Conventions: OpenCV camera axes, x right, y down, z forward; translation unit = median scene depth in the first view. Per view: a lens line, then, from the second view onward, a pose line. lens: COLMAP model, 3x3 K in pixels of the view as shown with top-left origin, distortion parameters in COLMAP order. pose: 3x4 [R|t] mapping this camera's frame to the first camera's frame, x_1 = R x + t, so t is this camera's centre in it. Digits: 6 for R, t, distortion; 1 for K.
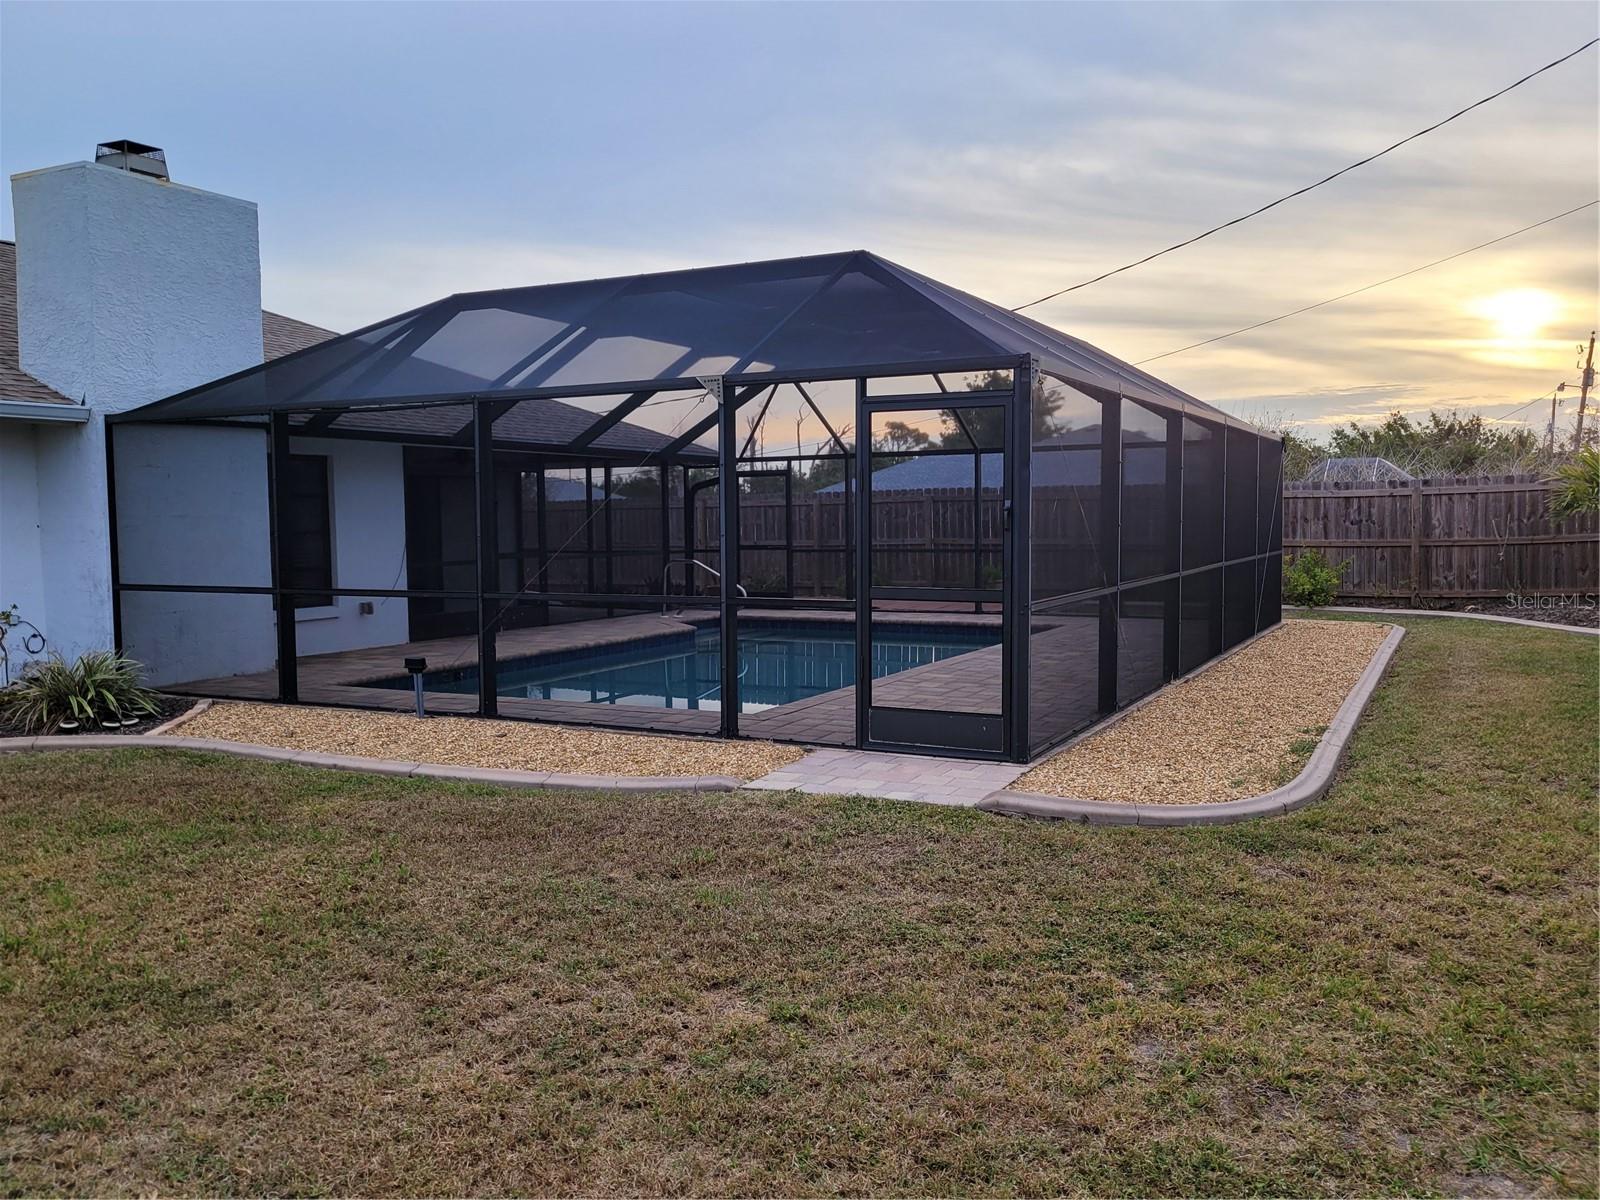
lens RADIAL K [[1325.2, 0, 787.6], [0, 1325.2, 608.6], [0, 0, 1]] dist [0.061031, -0.044257]
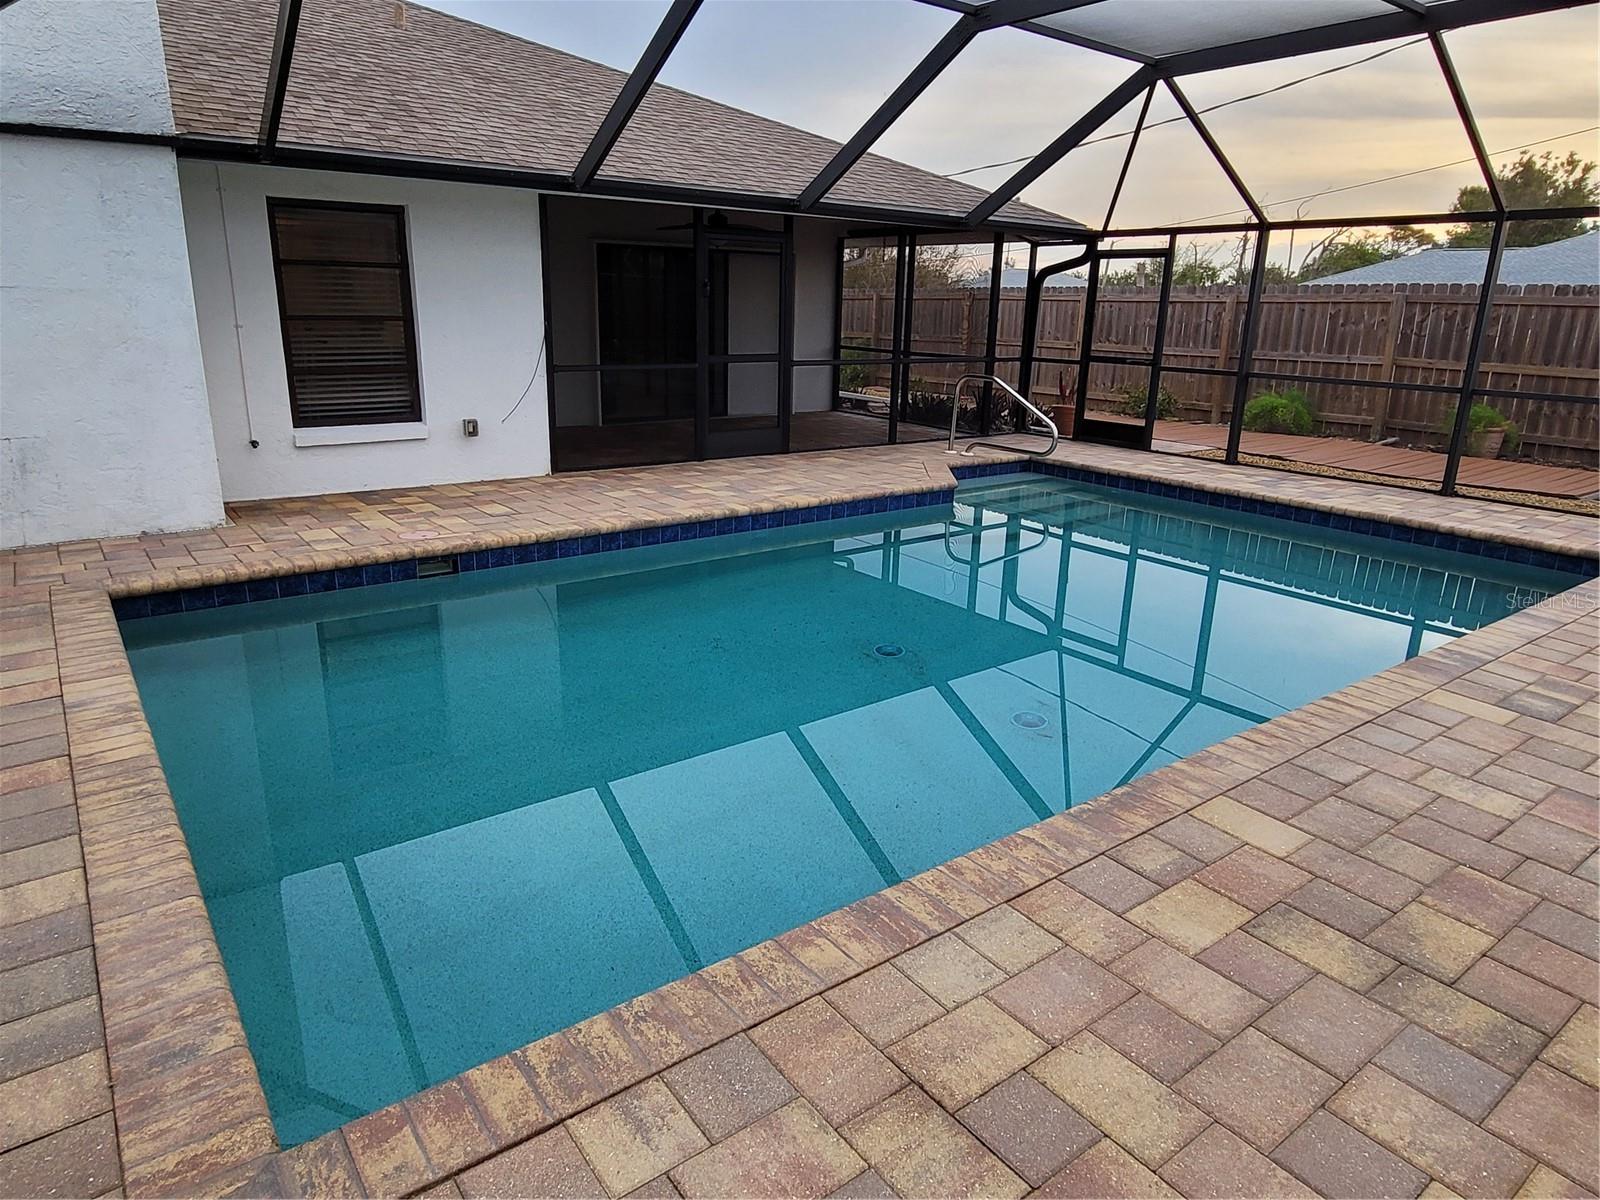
lens RADIAL K [[992.5, 0, 800.6], [0, 992.5, 591.0], [0, 0, 1]] dist [0.001940, 0.002327]
pose [[0.905898, 0.151678, -0.395403, 0.111279], [-0.064379, 0.972133, 0.225417, -0.068566], [0.418575, -0.178749, 0.890418, 0.825127]]
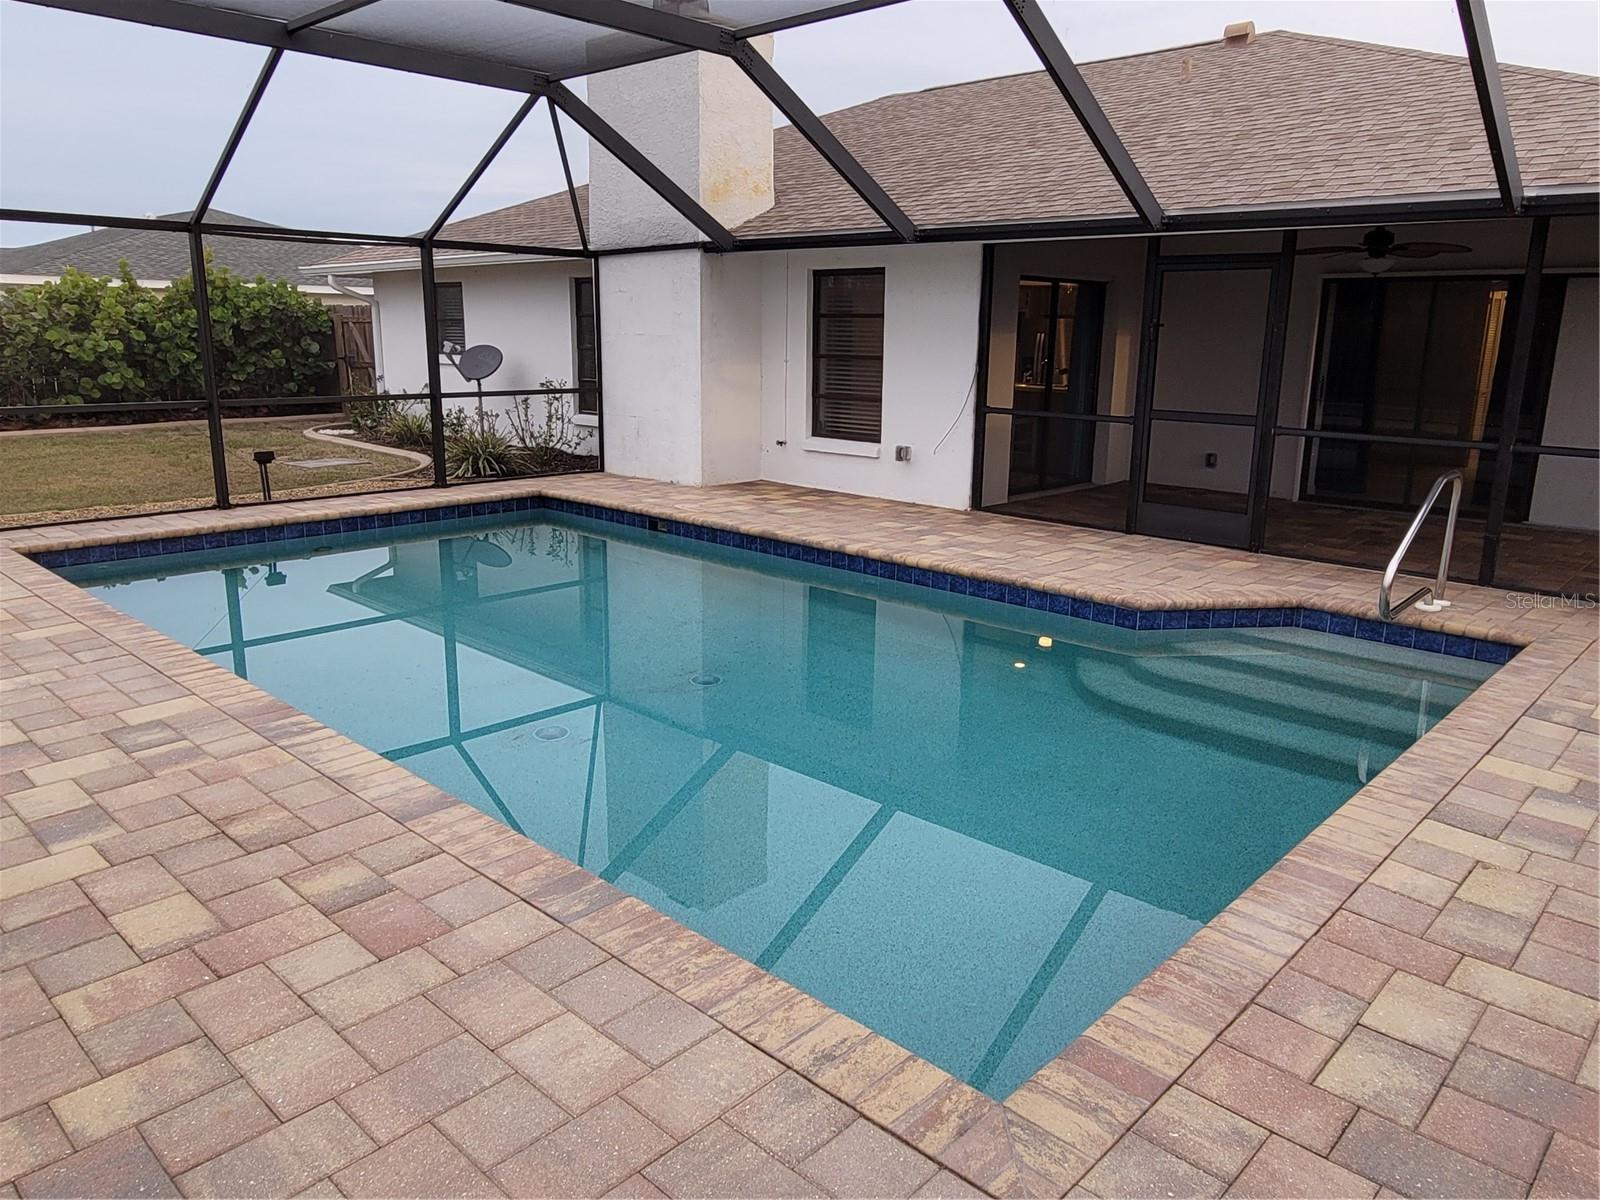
lens RADIAL K [[1114.9, 0, 806.8], [0, 1114.9, 593.9], [0, 0, 1]] dist [-0.005601, 0.003381]
pose [[-0.263242, 0.231181, -0.936621, 0.532669], [-0.077800, 0.962614, 0.259463, -0.131938], [0.961588, 0.141171, -0.235415, 1.606636]]
